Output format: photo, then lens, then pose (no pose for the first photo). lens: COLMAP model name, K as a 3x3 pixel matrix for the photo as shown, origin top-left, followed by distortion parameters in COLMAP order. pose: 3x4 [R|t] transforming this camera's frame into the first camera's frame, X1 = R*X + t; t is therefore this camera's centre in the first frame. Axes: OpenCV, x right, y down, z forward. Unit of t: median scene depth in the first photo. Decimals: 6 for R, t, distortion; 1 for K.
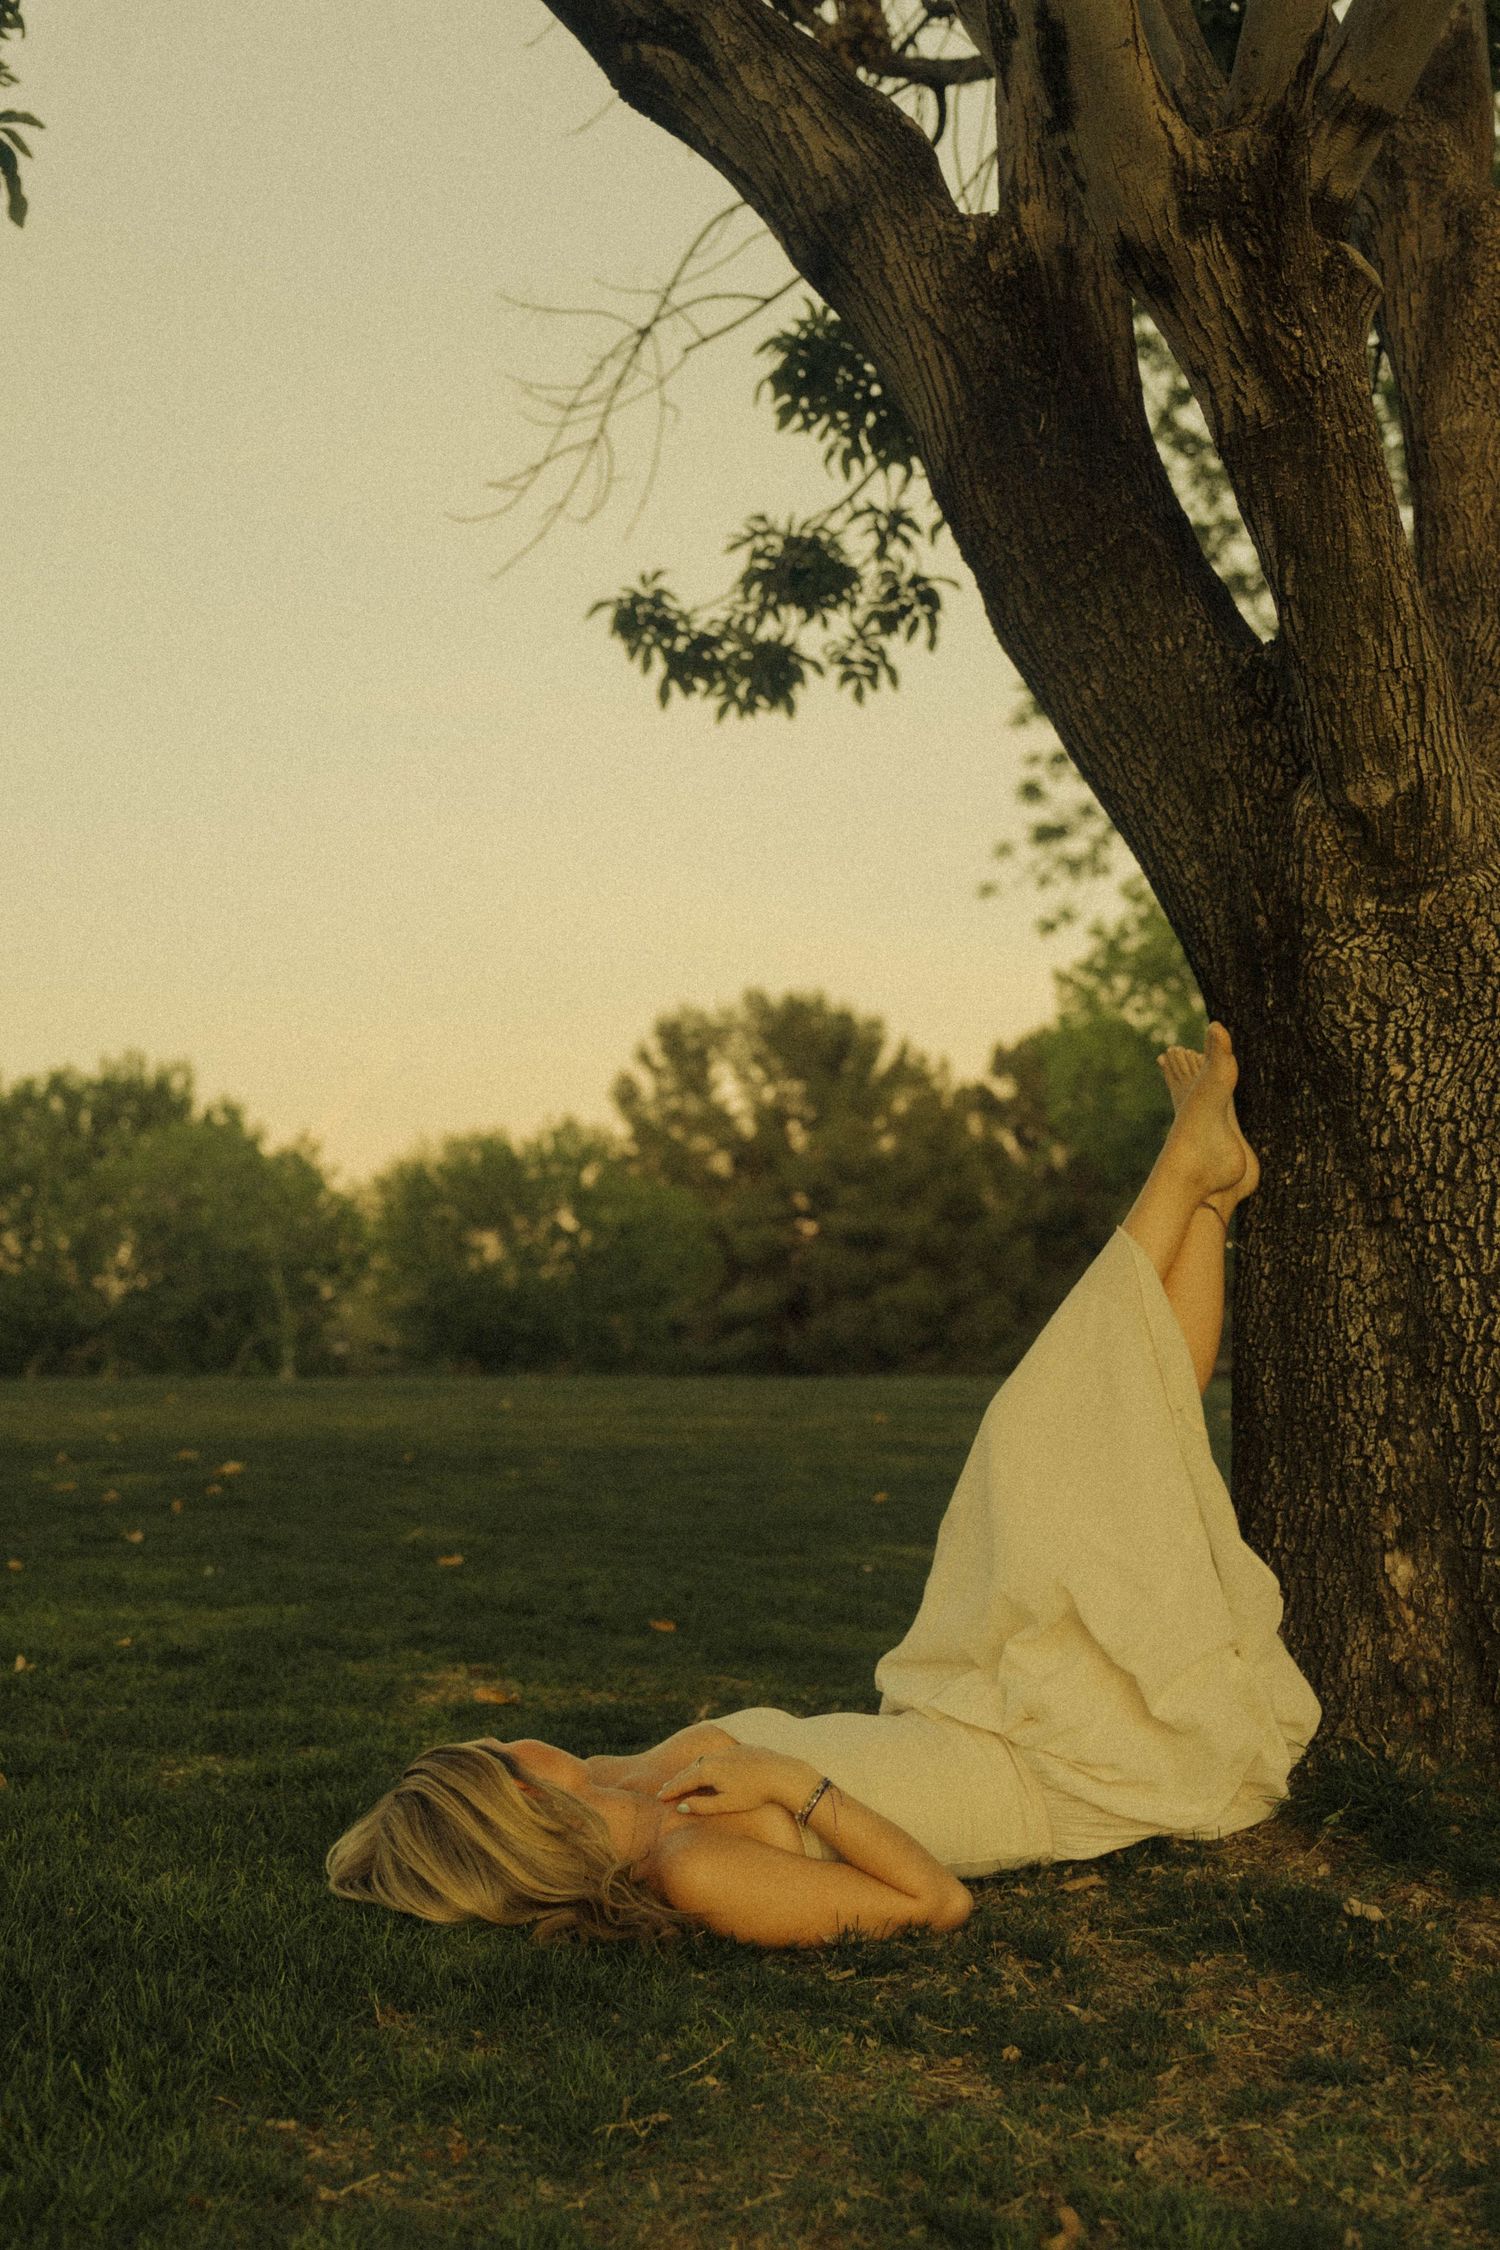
lens RADIAL K [[2745.2, 0, 750.0], [0, 2745.2, 1125.0], [0, 0, 1]] dist [0.140442, -0.663780]
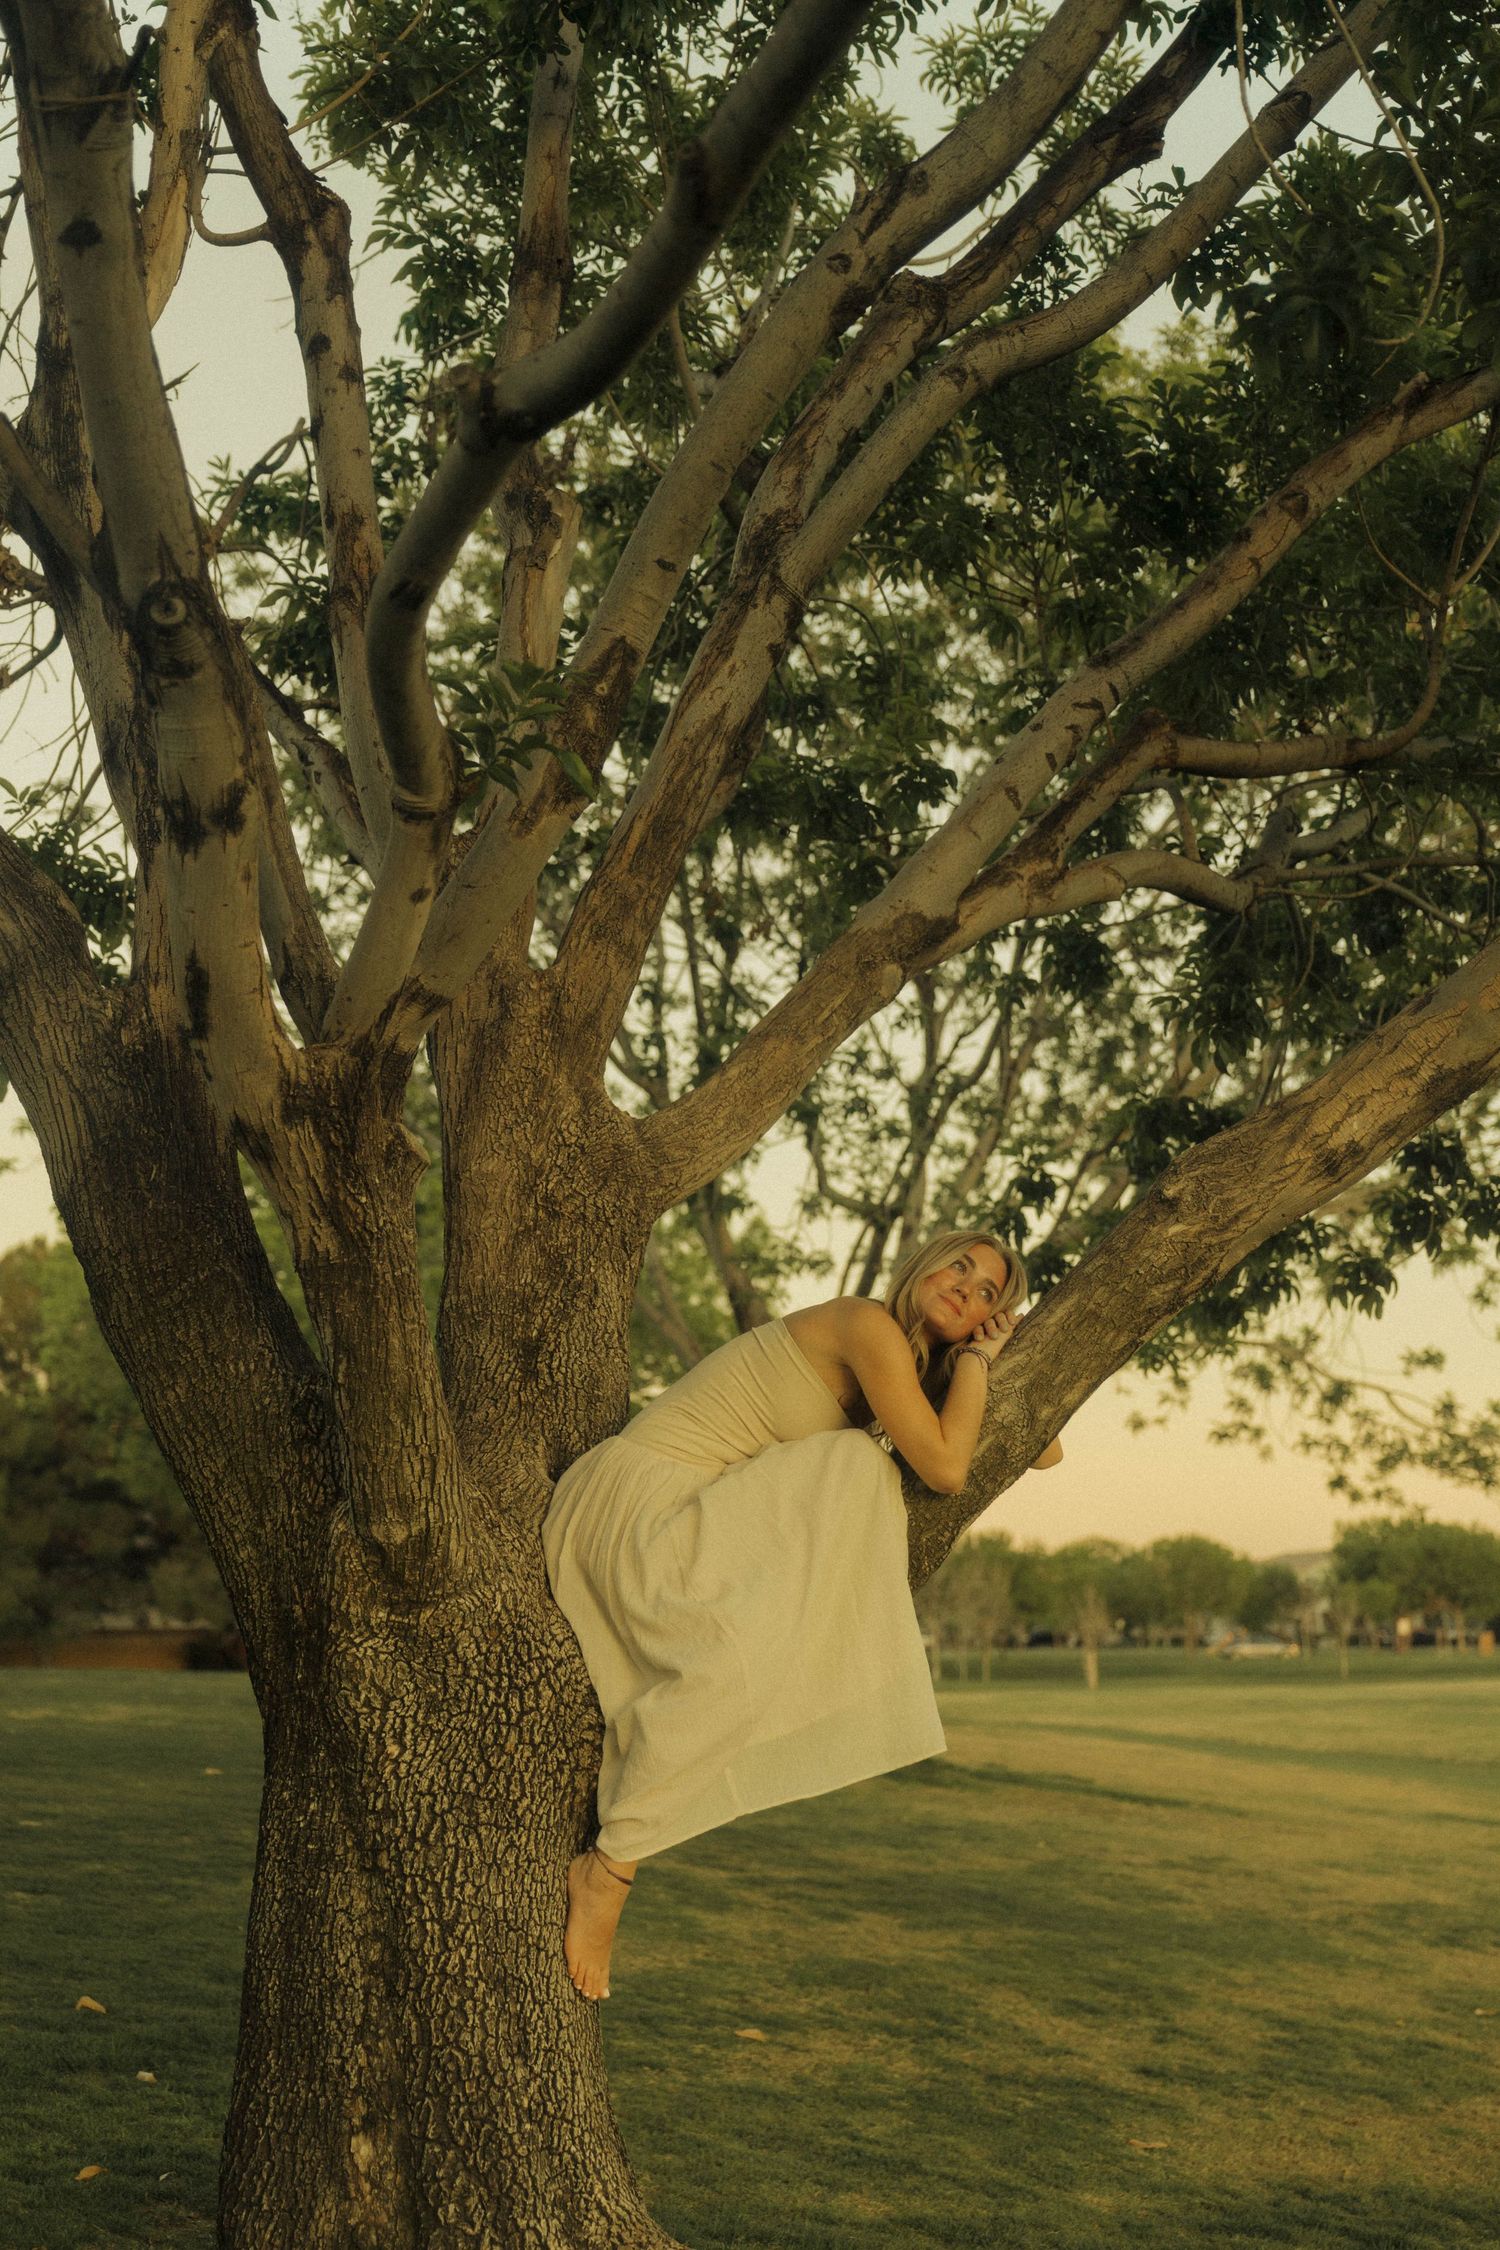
lens RADIAL K [[2994.1, 0, 750.0], [0, 2994.1, 1125.0], [0, 0, 1]] dist [0.009852, -0.117025]
pose [[0.938804, 0.095812, 0.330857, -0.098431], [-0.071548, 0.993827, -0.084782, -0.203253], [-0.336938, 0.055921, 0.939865, -0.381882]]
